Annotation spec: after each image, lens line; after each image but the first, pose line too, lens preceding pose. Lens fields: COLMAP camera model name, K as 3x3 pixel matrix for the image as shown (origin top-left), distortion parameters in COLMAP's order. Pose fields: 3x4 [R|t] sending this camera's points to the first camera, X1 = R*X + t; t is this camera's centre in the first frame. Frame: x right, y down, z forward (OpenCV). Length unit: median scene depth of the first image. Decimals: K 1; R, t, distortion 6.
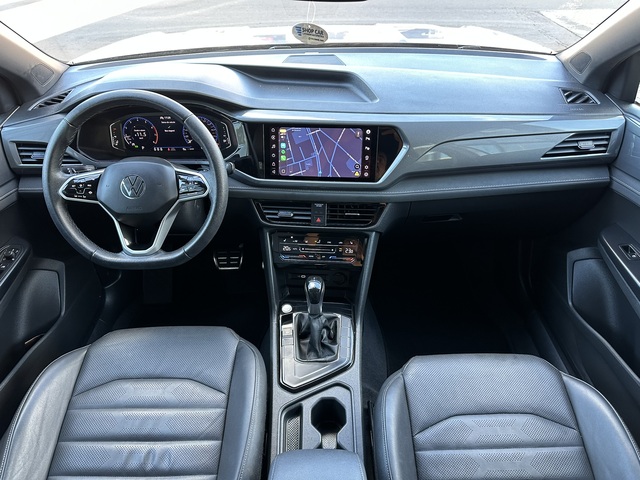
lens RADIAL K [[450.7, 0, 312.9], [0, 450.7, 247.9], [0, 0, 1]] dist [0.031018, -0.052311]
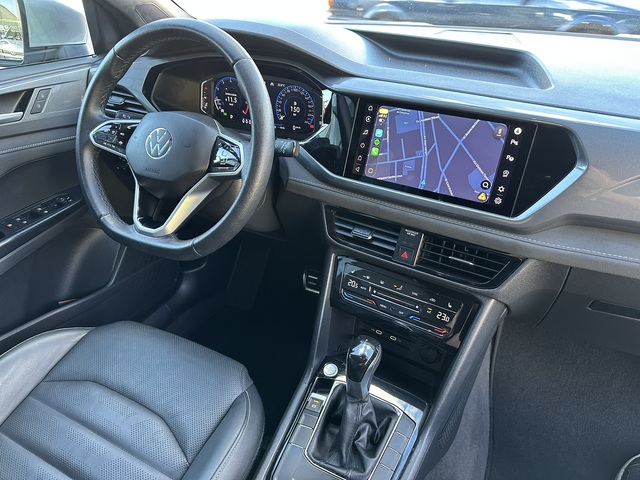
lens RADIAL K [[450.7, 0, 317.1], [0, 450.7, 239.7], [0, 0, 1]] dist [0.031018, -0.052311]
pose [[0.888270, 0.248552, -0.386262, 0.149489], [-0.282721, 0.958624, -0.033306, -0.026723], [0.362002, 0.138789, 0.921788, 0.371220]]
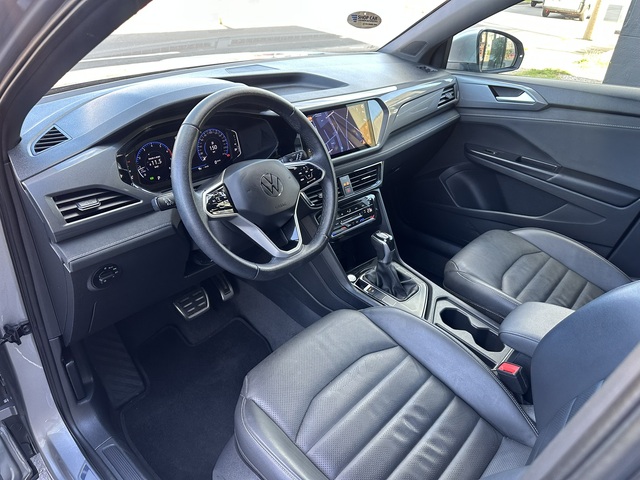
lens RADIAL K [[450.7, 0, 322.6], [0, 450.7, 241.4], [0, 0, 1]] dist [0.031018, -0.052311]
pose [[0.672796, -0.341313, 0.656393, -0.857900], [0.424763, 0.904627, 0.035014, -0.013212], [-0.605741, 0.255254, 0.753607, 0.225990]]
